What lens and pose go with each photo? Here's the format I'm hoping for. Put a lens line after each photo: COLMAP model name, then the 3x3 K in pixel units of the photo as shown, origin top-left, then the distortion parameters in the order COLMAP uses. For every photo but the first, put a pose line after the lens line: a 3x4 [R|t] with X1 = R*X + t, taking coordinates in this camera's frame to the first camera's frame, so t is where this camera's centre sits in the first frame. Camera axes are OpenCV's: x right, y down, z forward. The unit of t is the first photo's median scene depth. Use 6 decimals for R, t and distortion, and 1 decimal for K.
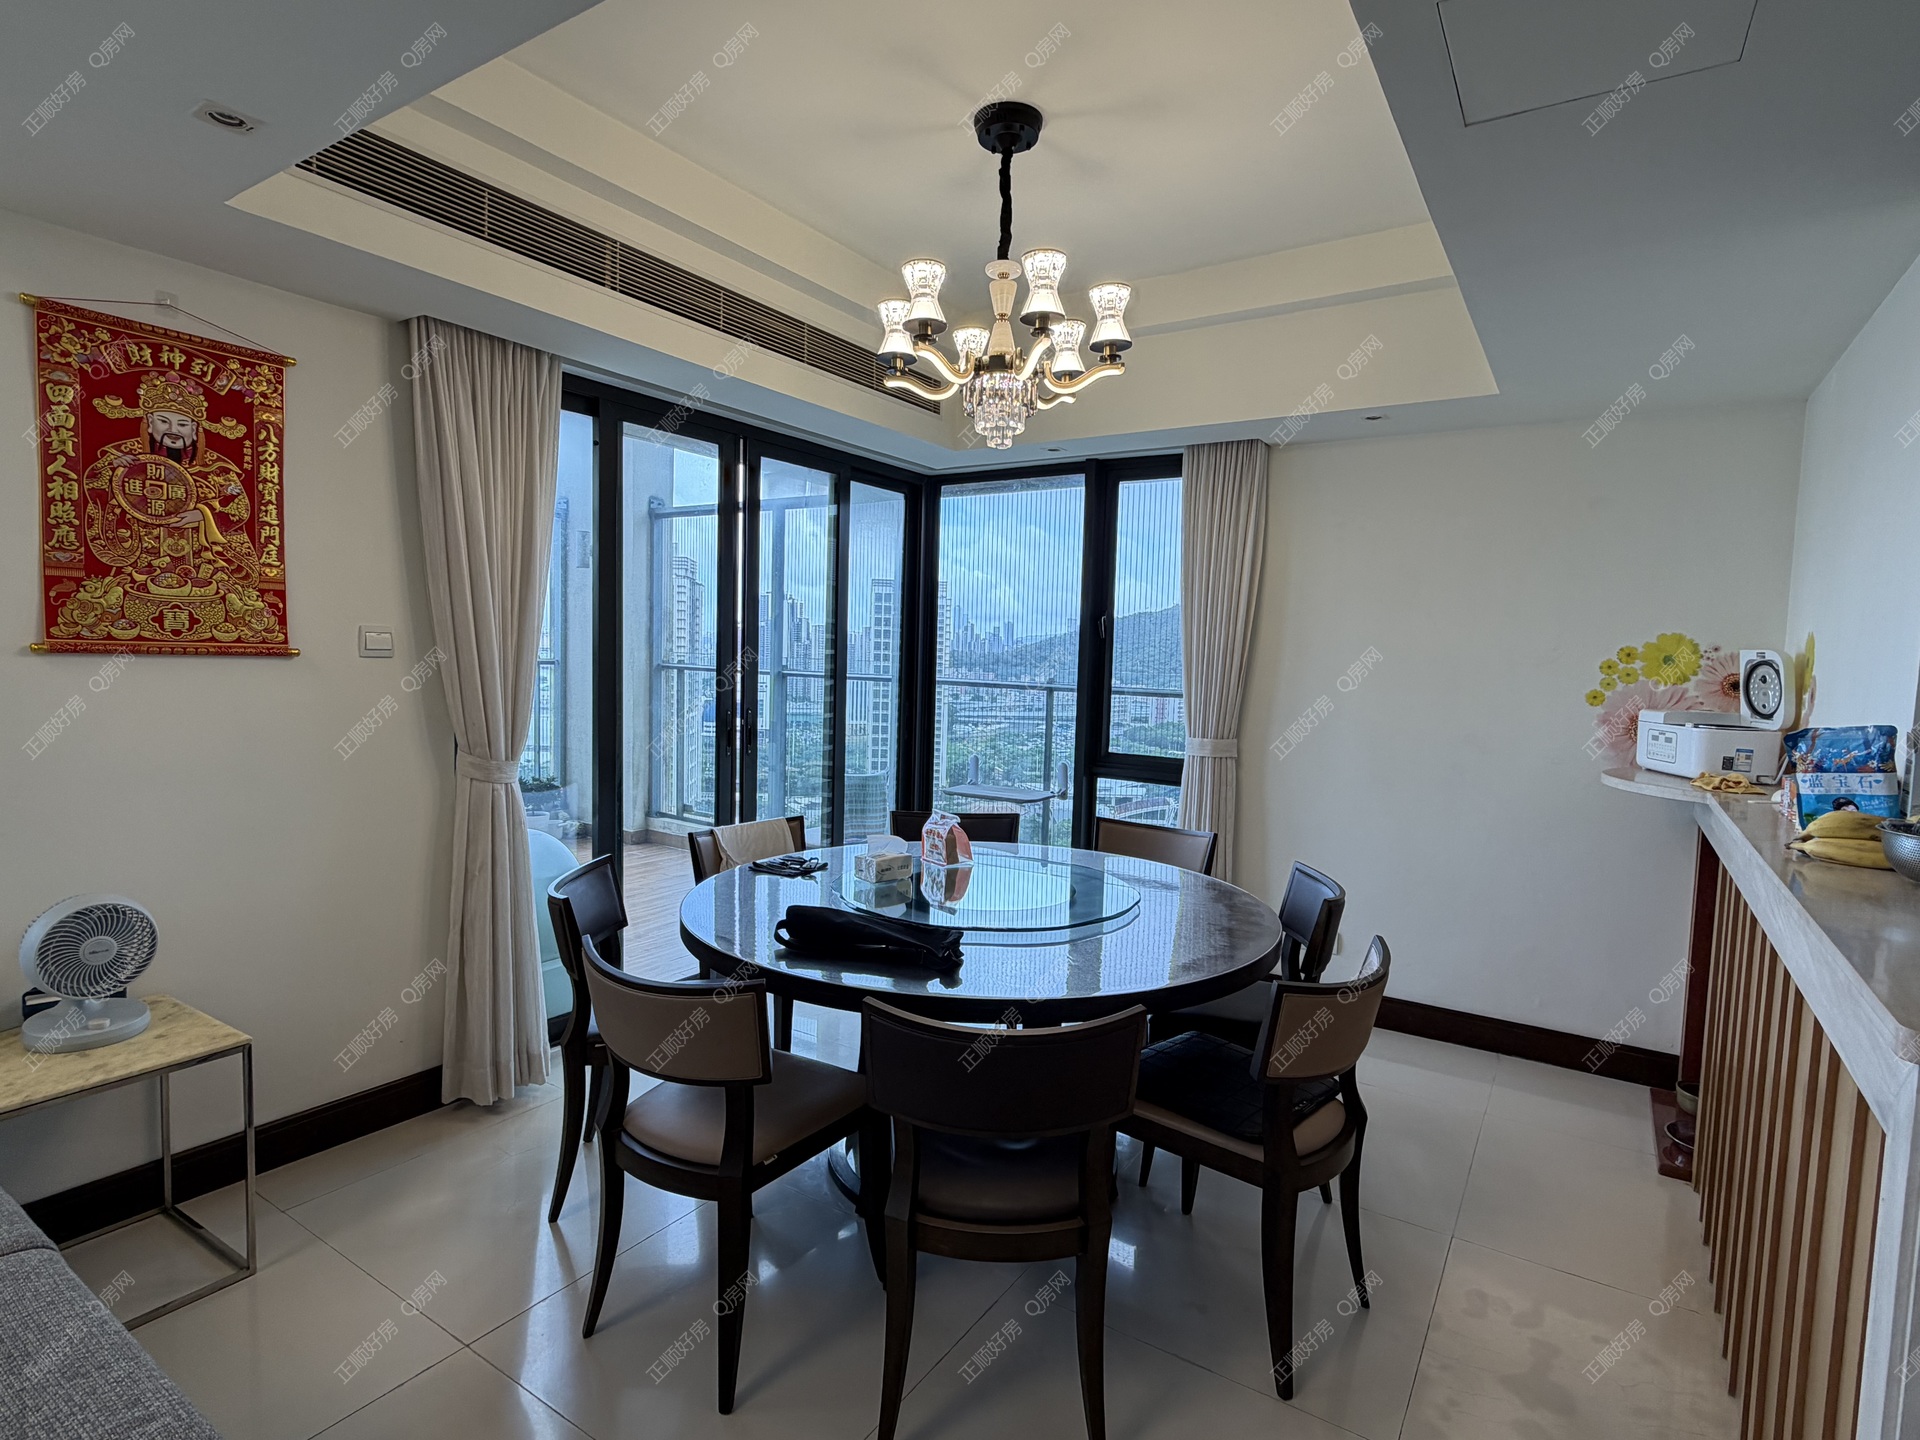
lens RADIAL K [[977.5, 0, 958.0], [0, 977.5, 721.1], [0, 0, 1]] dist [-0.006379, 0.001435]
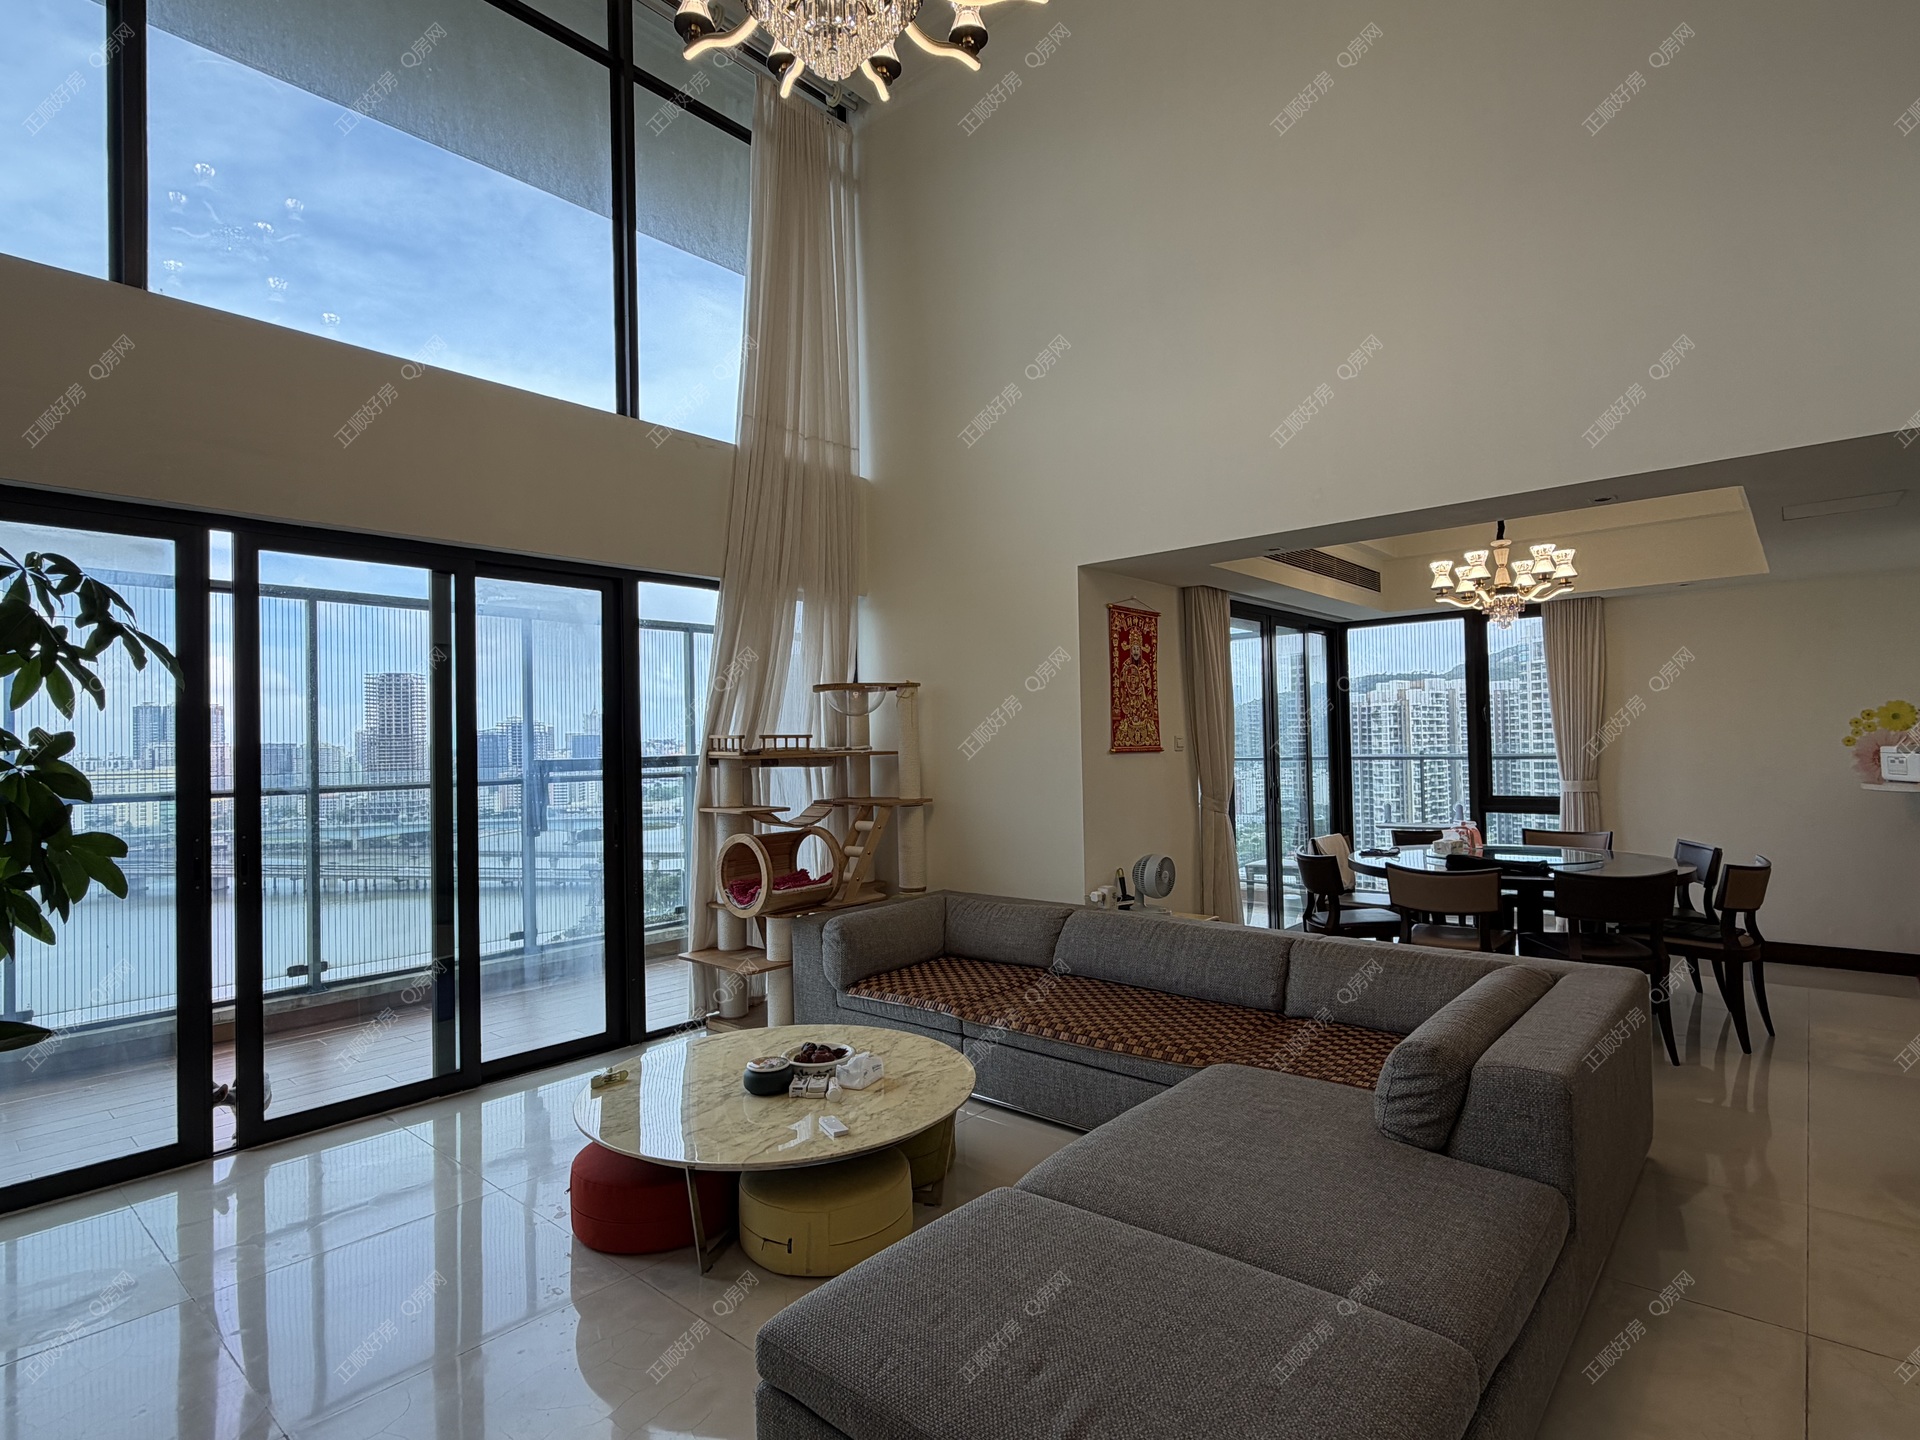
lens RADIAL K [[977.5, 0, 964.5], [0, 977.5, 720.0], [0, 0, 1]] dist [-0.006379, 0.001435]
pose [[0.988749, -0.055113, -0.139062, -0.833979], [0.041165, 0.994008, -0.101257, 0.063581], [0.143809, 0.094393, 0.985093, -1.177878]]
